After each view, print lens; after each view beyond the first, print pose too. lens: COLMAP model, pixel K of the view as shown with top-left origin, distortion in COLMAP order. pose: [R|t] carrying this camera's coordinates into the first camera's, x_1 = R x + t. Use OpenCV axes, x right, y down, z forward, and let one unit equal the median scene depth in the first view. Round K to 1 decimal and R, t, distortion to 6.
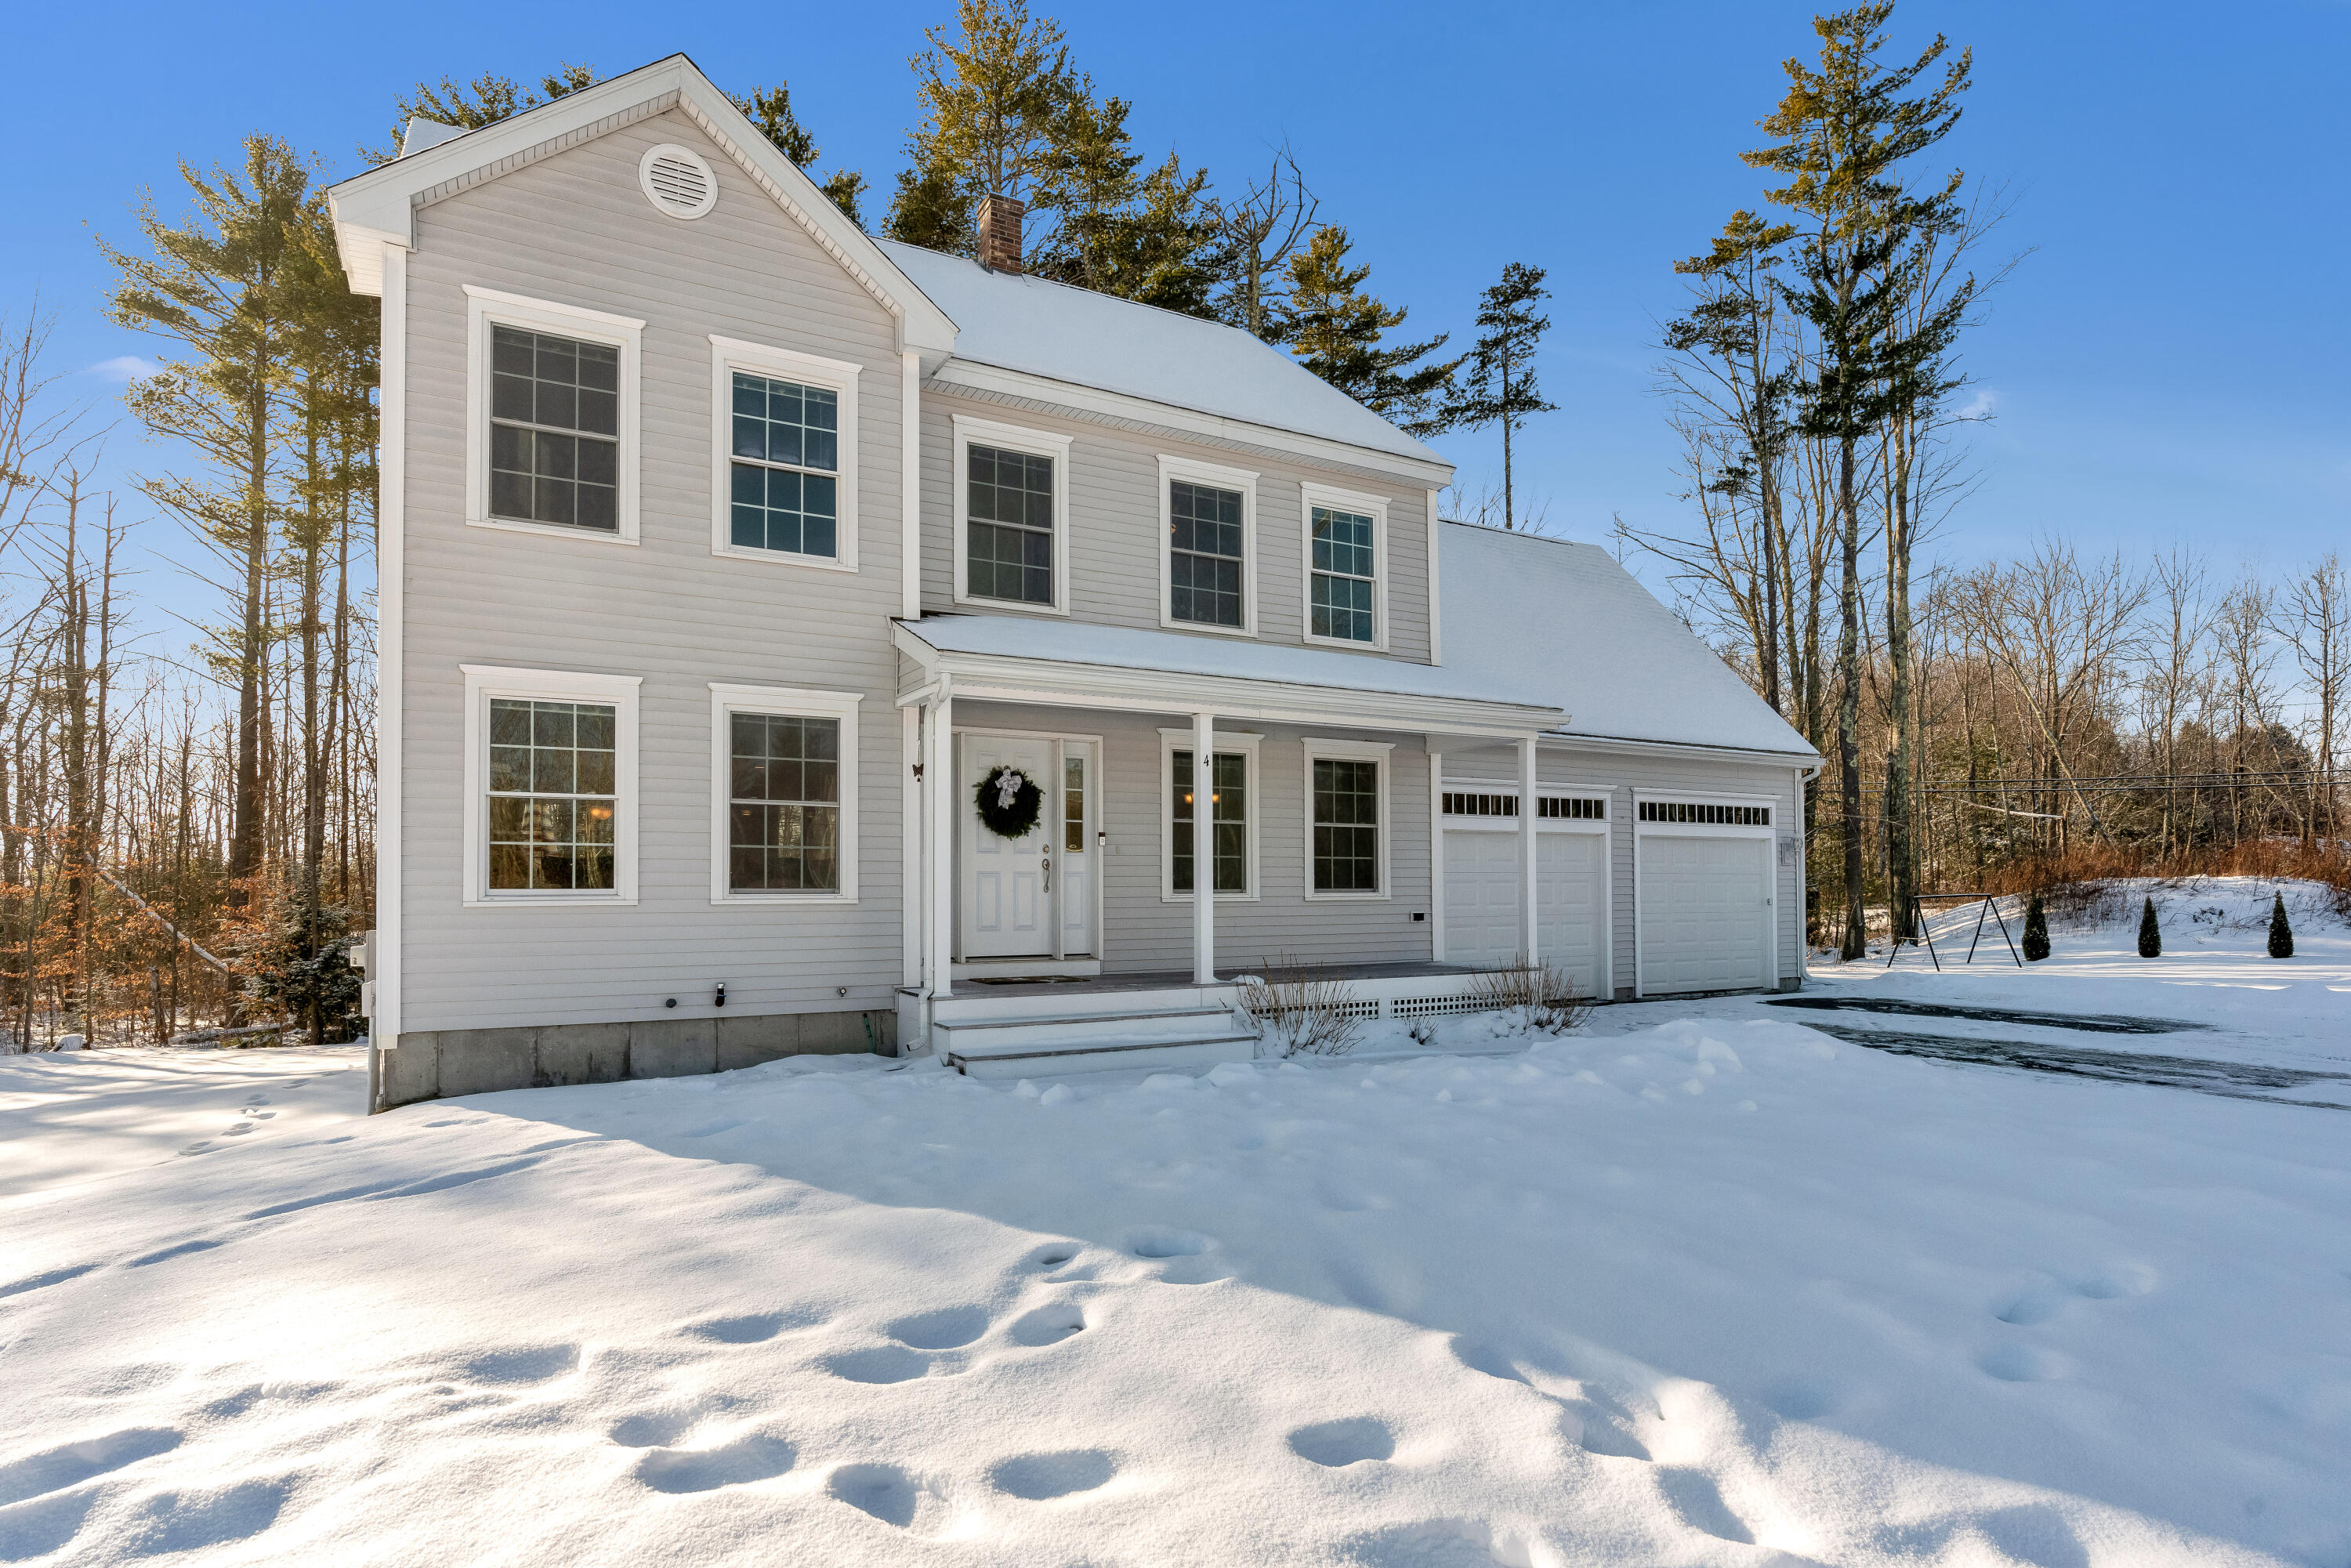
lens RADIAL K [[1243.3, 0, 1166.2], [0, 1243.3, 868.0], [0, 0, 1]] dist [-0.001528, -0.000058]
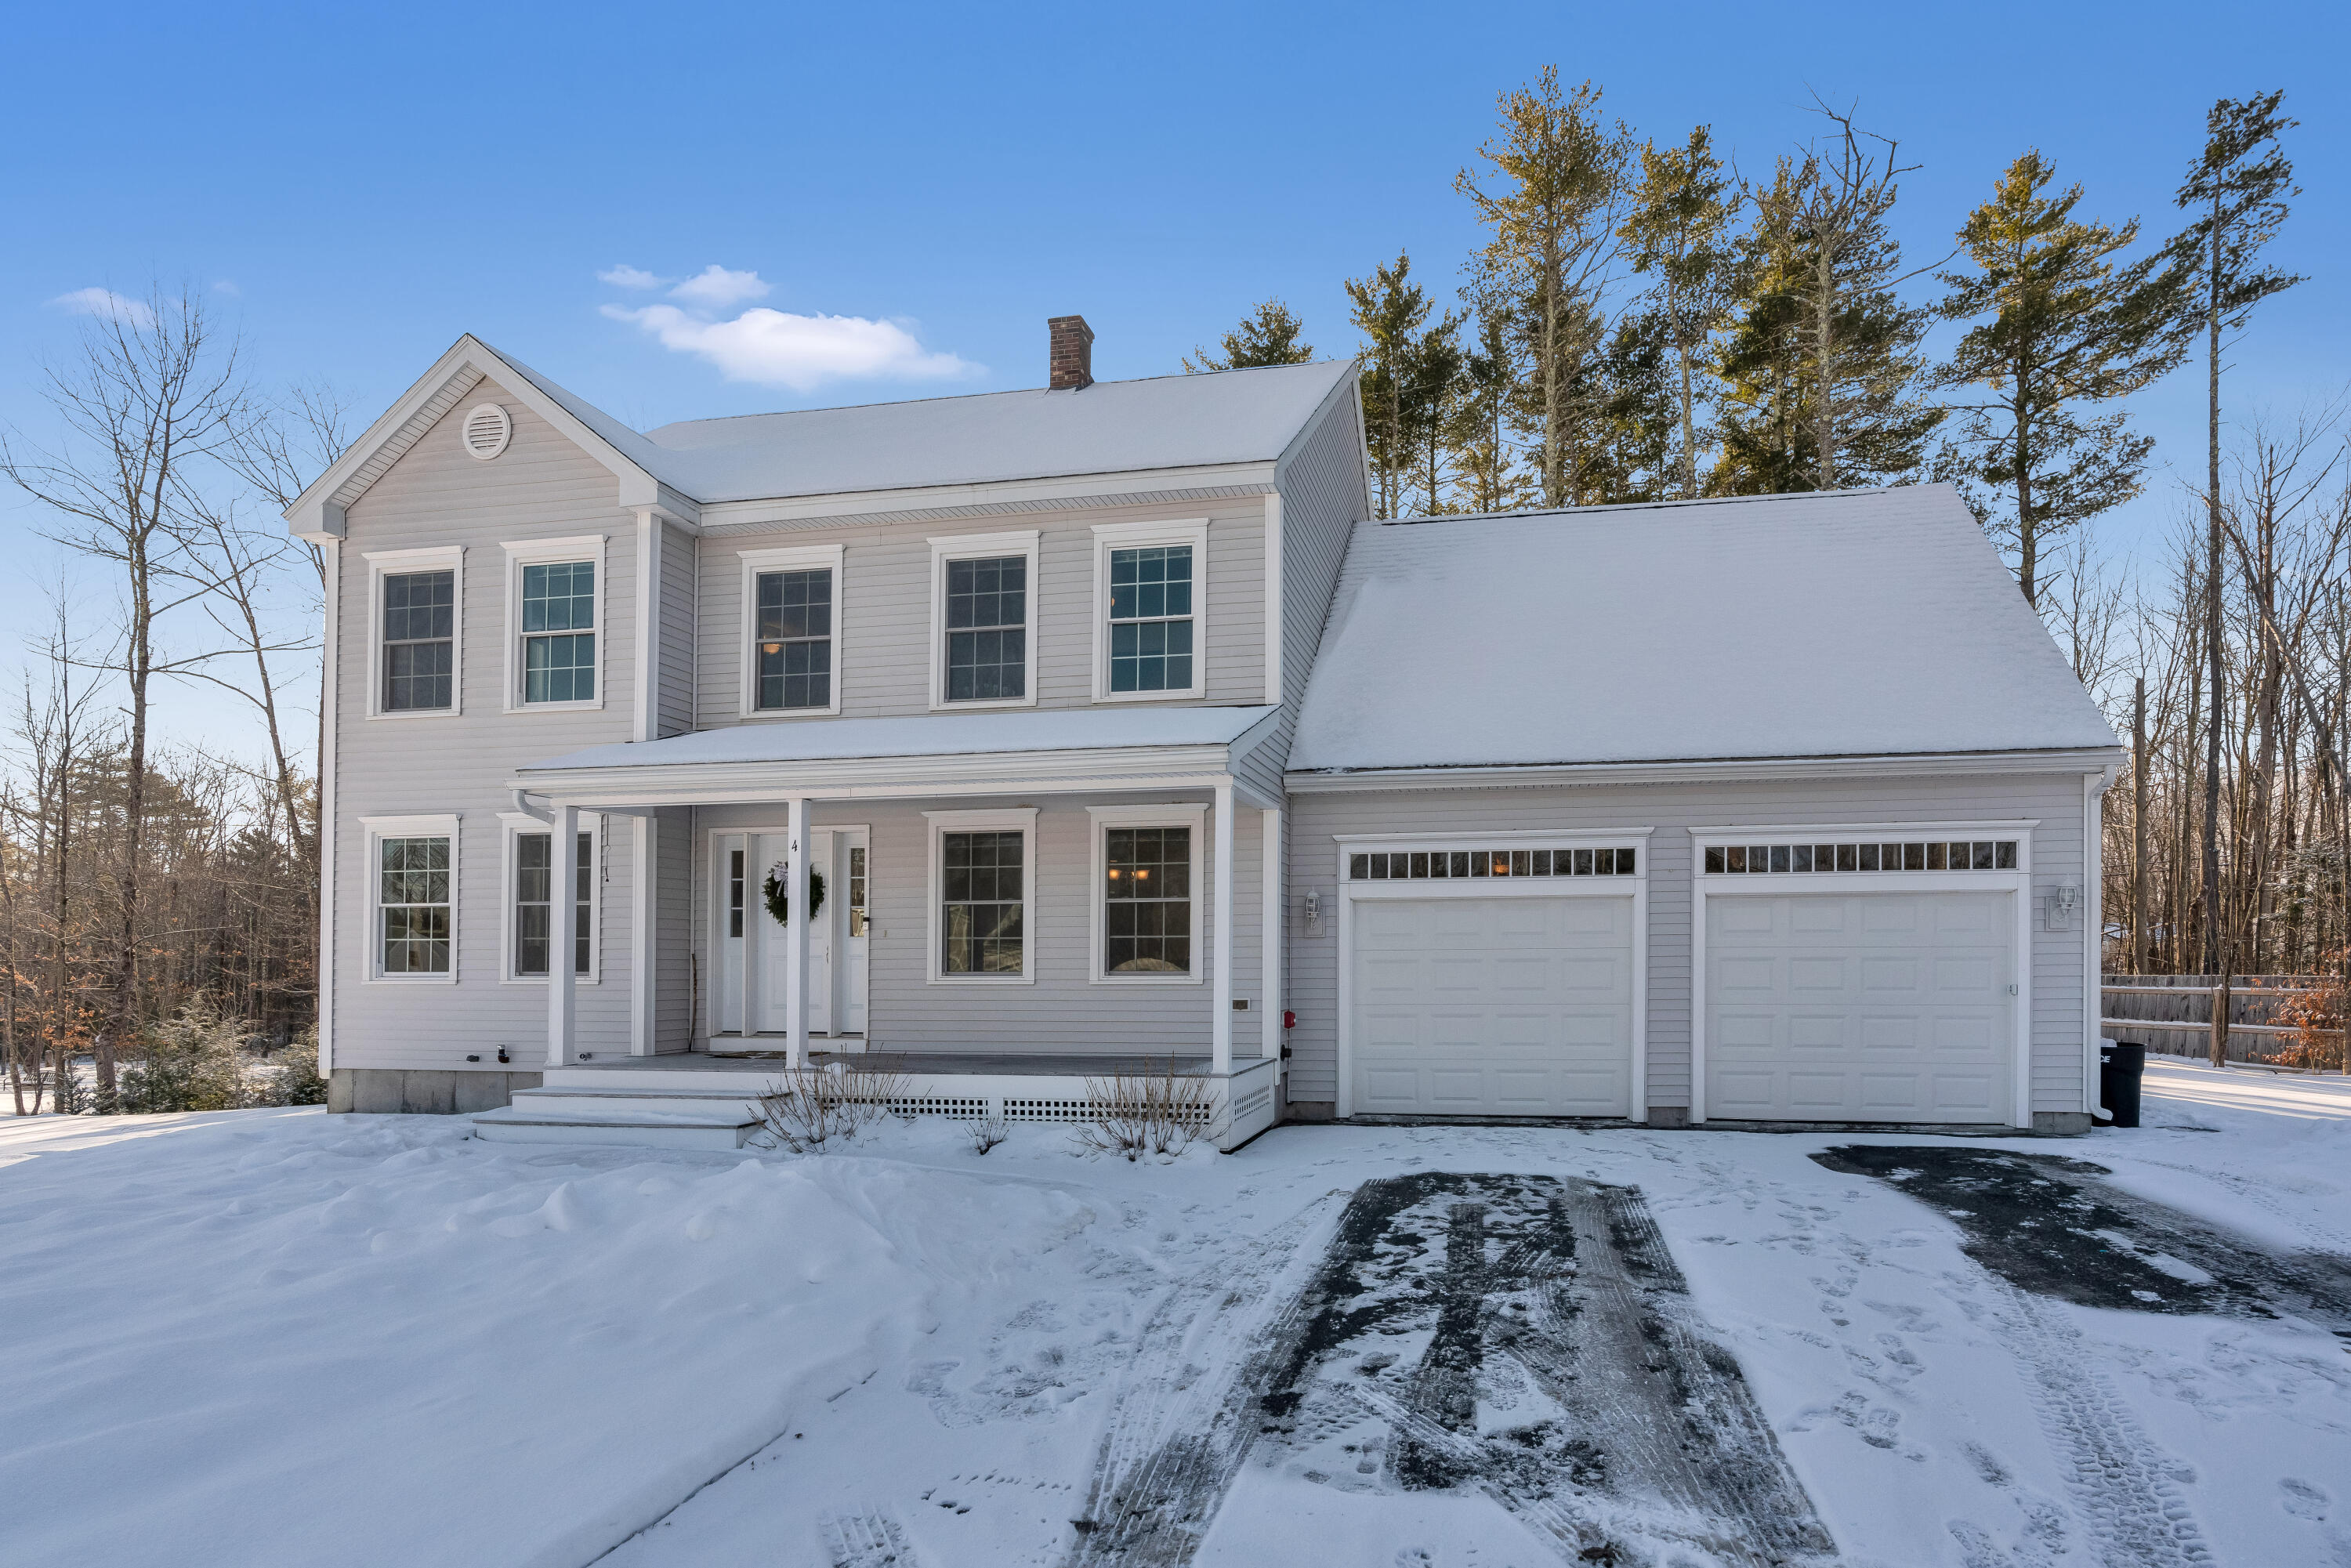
lens RADIAL K [[1083.6, 0, 1084.6], [0, 1083.6, 958.7], [0, 0, 1]] dist [-0.010606, 0.002531]
pose [[0.783685, -0.004597, -0.621142, 0.626815], [0.012487, 0.999887, 0.008354, 0.000791], [0.621033, -0.014303, 0.783654, 0.384562]]
